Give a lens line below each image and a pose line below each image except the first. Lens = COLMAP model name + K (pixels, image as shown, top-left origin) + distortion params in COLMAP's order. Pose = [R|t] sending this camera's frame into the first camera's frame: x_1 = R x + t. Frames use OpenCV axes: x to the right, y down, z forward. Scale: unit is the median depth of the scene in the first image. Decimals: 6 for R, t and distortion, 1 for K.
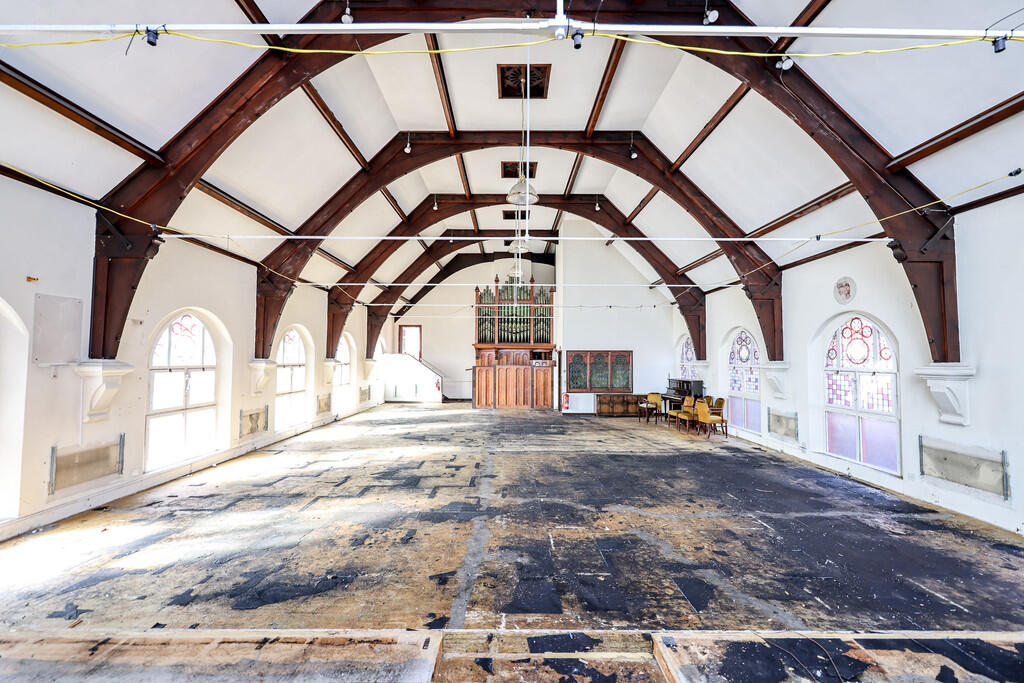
lens RADIAL K [[412.6, 0, 510.1], [0, 412.6, 342.3], [0, 0, 1]] dist [0.002219, 0.000305]
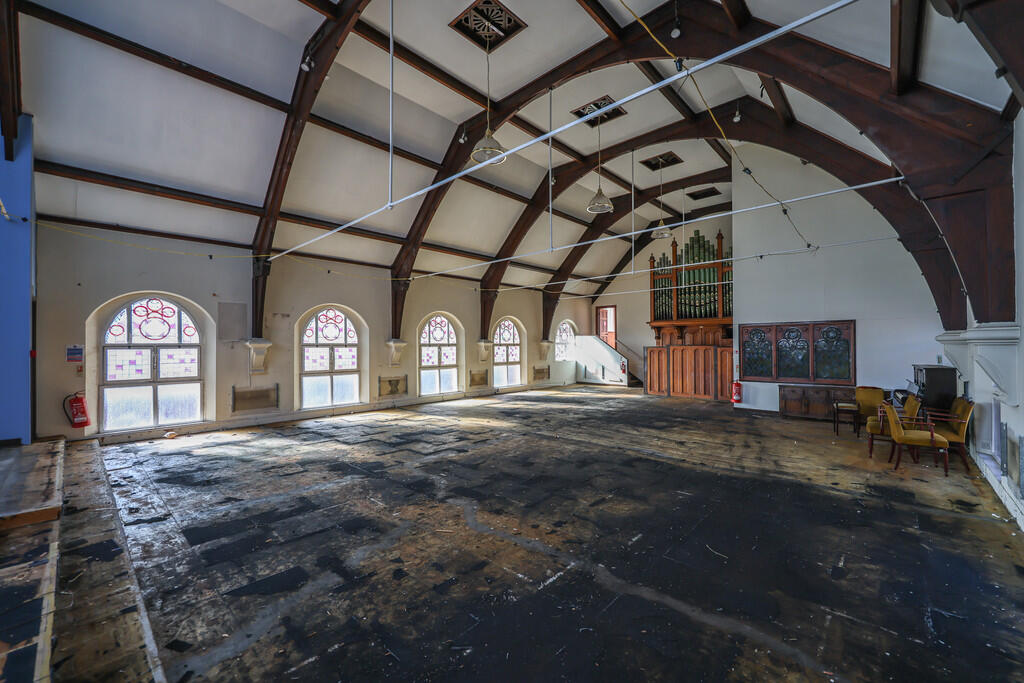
lens RADIAL K [[412.6, 0, 507.2], [0, 412.6, 342.7], [0, 0, 1]] dist [0.002219, 0.000305]
pose [[0.727815, -0.011070, -0.685684, 0.342098], [0.035350, 0.999146, 0.021392, 0.022169], [0.684861, -0.039808, 0.727585, 0.173463]]
